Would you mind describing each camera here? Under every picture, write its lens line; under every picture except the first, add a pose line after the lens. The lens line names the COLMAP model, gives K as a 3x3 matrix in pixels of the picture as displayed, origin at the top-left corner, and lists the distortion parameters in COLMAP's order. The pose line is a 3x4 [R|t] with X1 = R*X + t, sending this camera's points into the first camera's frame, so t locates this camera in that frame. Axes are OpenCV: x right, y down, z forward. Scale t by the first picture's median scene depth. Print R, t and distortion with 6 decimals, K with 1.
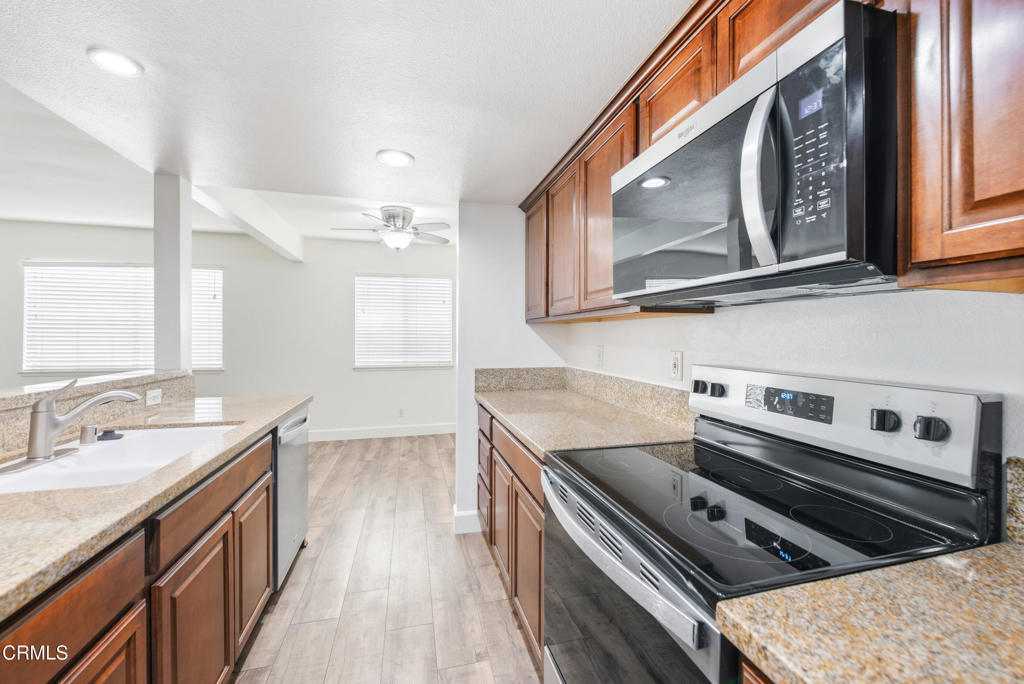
lens RADIAL K [[403.8, 0, 509.8], [0, 403.8, 334.2], [0, 0, 1]] dist [0.001855, -0.000643]
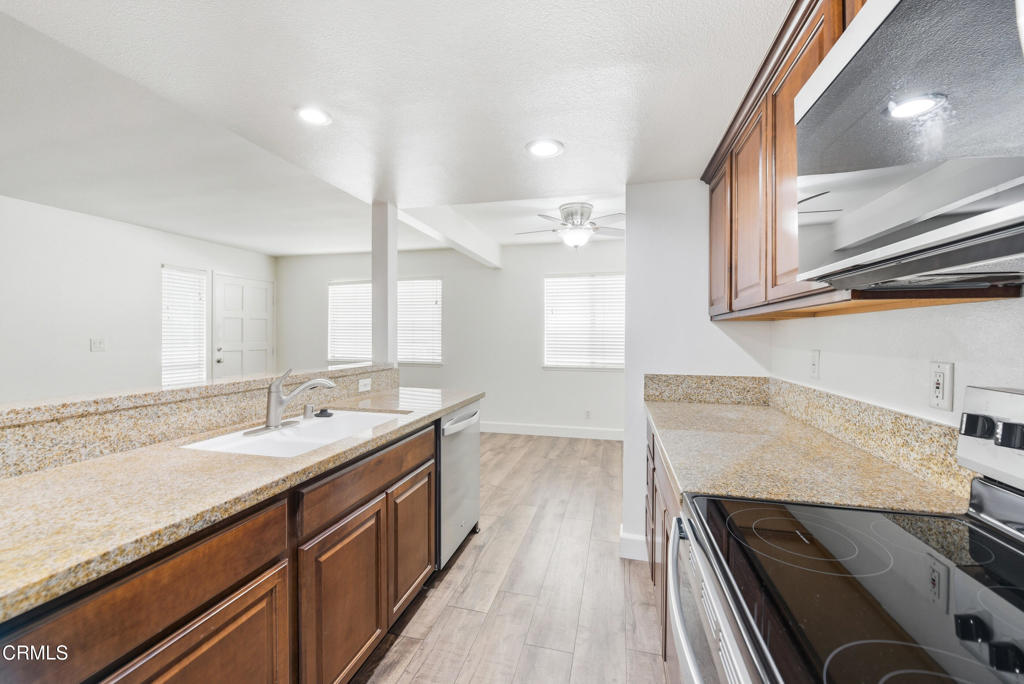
lens RADIAL K [[404.9, 0, 517.7], [0, 404.9, 335.6], [0, 0, 1]] dist [0.001886, -0.003382]
pose [[0.880719, 0.002473, -0.473632, 0.109311], [-0.000951, 0.999994, 0.003454, 0.000517], [0.473638, -0.002592, 0.880716, 0.124960]]
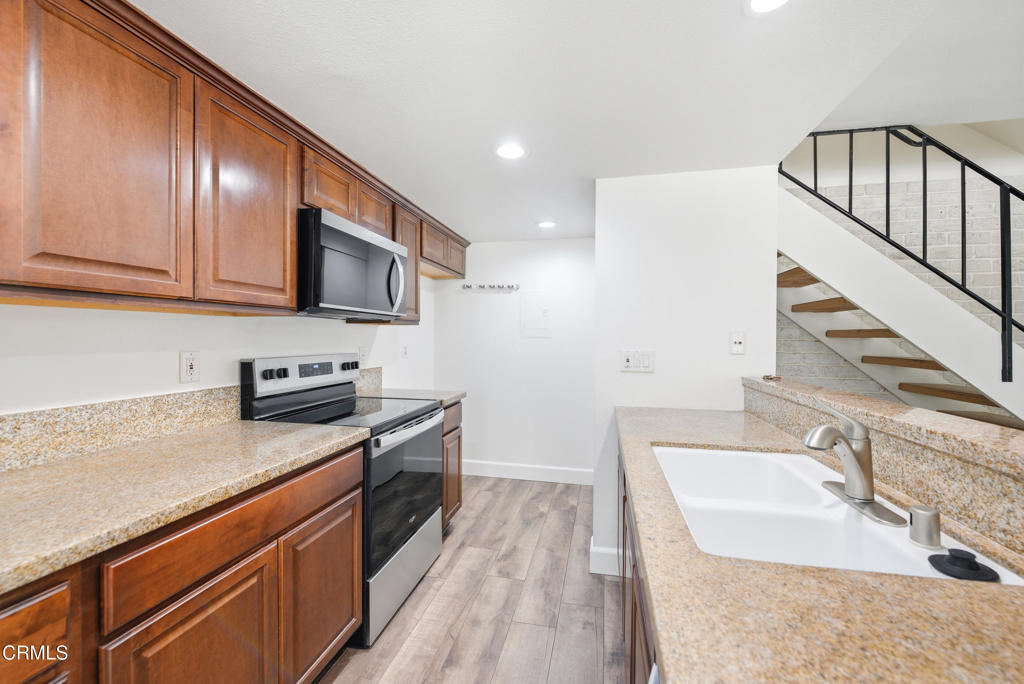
lens RADIAL K [[404.9, 0, 517.7], [0, 404.9, 335.6], [0, 0, 1]] dist [0.001886, -0.003382]
pose [[-0.894107, -0.008057, 0.447780, -0.545738], [-0.010395, 0.999942, -0.002763, 0.000437], [-0.447732, -0.007125, -0.894139, 1.193519]]
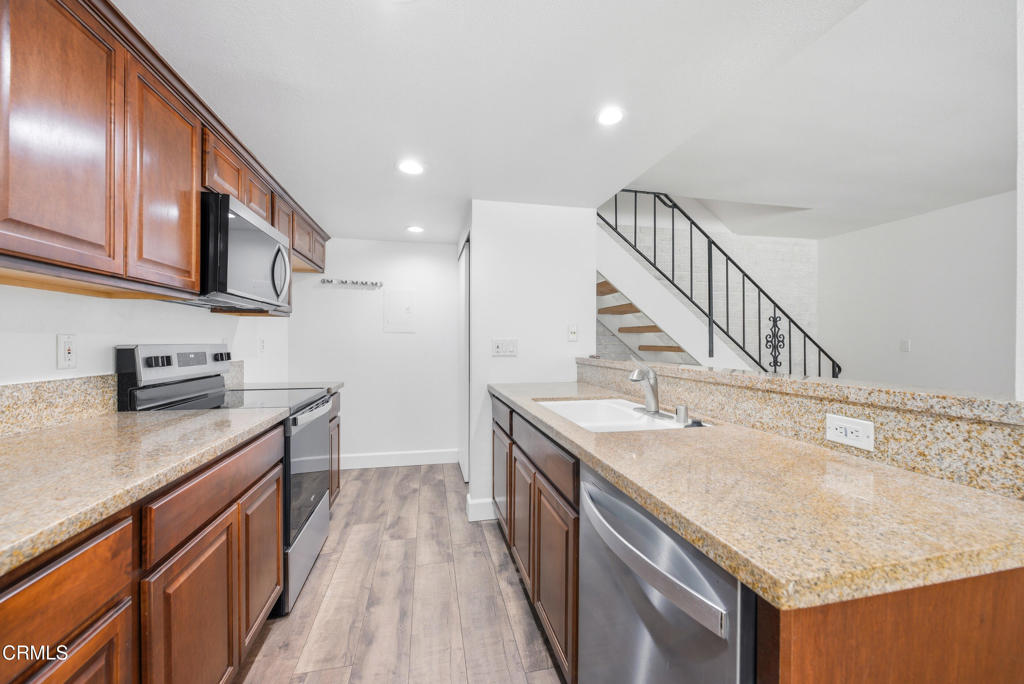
lens RADIAL K [[404.9, 0, 517.7], [0, 404.9, 335.6], [0, 0, 1]] dist [0.001886, -0.003382]
pose [[-0.999571, -0.006380, 0.028597, -0.435920], [-0.006815, 0.999862, -0.015143, 0.040970], [-0.028497, -0.015332, -0.999476, 1.443118]]
